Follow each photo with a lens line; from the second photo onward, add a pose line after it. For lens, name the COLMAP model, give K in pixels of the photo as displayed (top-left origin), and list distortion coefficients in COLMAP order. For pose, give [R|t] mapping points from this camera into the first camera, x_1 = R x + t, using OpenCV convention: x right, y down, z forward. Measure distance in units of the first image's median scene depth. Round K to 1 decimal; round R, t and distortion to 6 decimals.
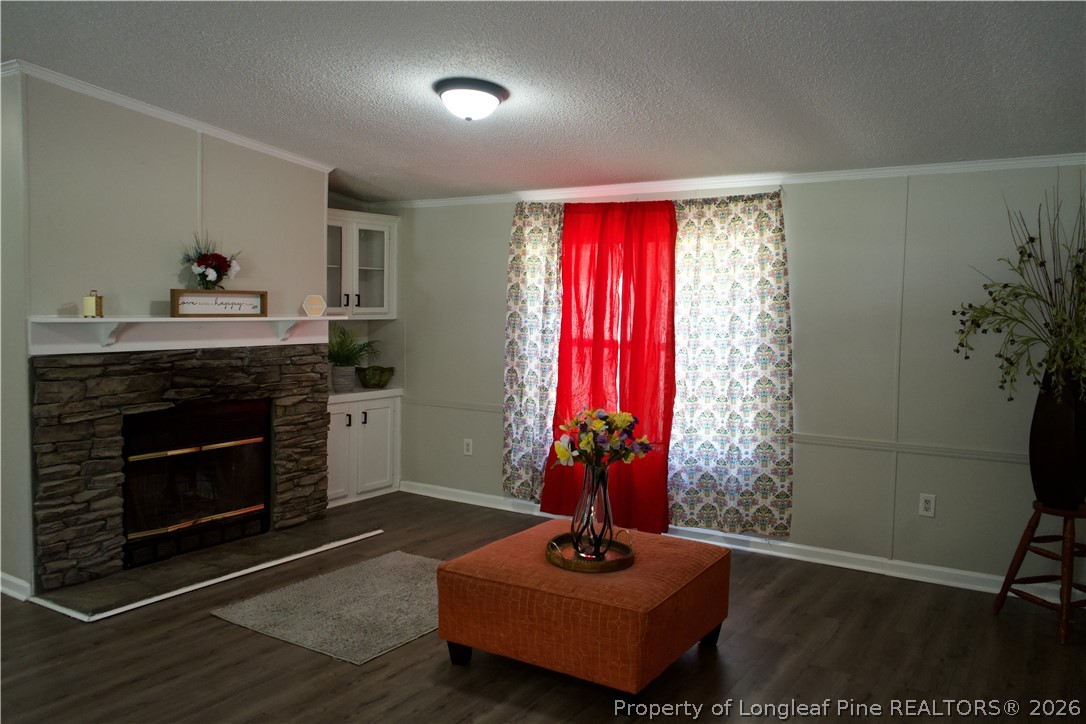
lens RADIAL K [[866.4, 0, 543.0], [0, 866.4, 362.0], [0, 0, 1]] dist [0.008173, 0.000121]
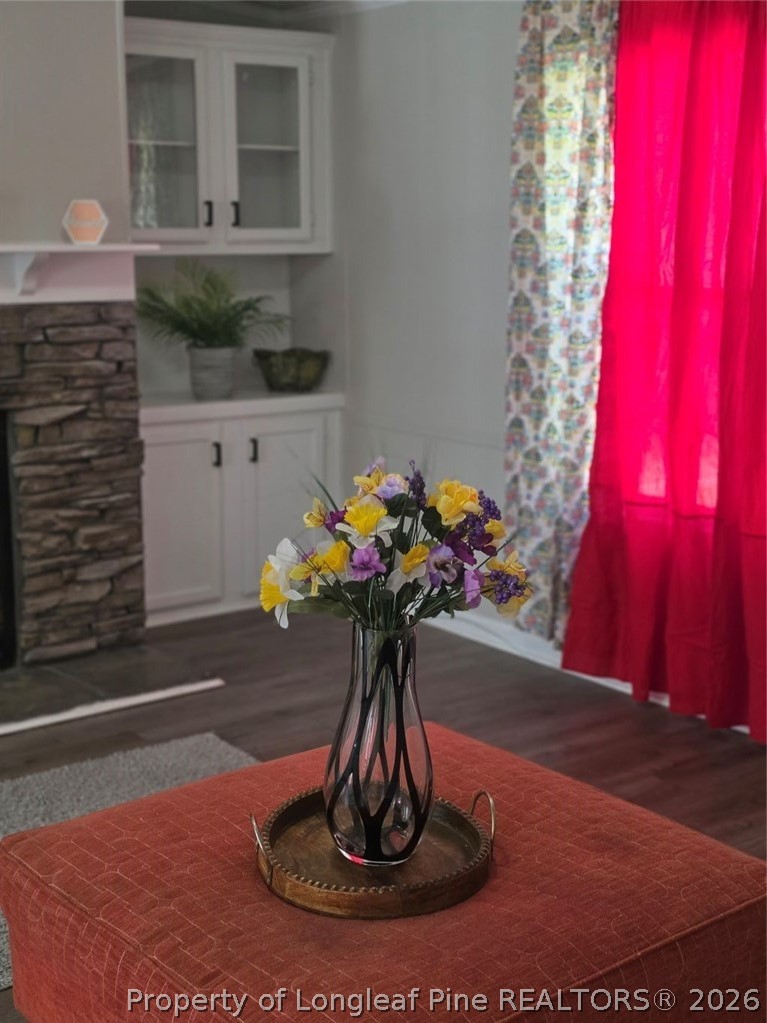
lens RADIAL K [[1412.1, 0, 383.5], [0, 1412.1, 511.5], [0, 0, 1]] dist [0.094701, -0.038695]
pose [[0.935773, 0.049687, -0.349086, 0.182240], [-0.007177, 0.992501, 0.122027, -0.002139], [0.352531, -0.111684, 0.929112, 0.296132]]
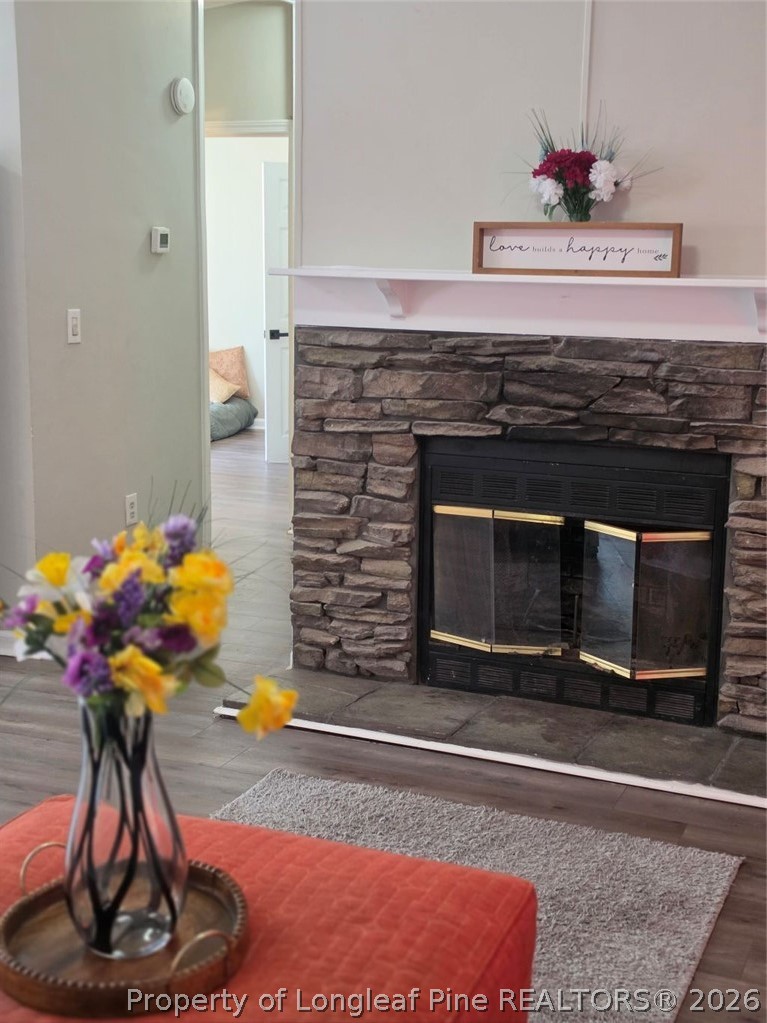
lens RADIAL K [[1412.1, 0, 383.5], [0, 1412.1, 511.5], [0, 0, 1]] dist [0.094701, -0.038695]
pose [[0.152616, 0.164423, -0.974512, 0.409604], [-0.082070, 0.984766, 0.153300, -0.030114], [0.984872, 0.056583, 0.163785, 0.677601]]
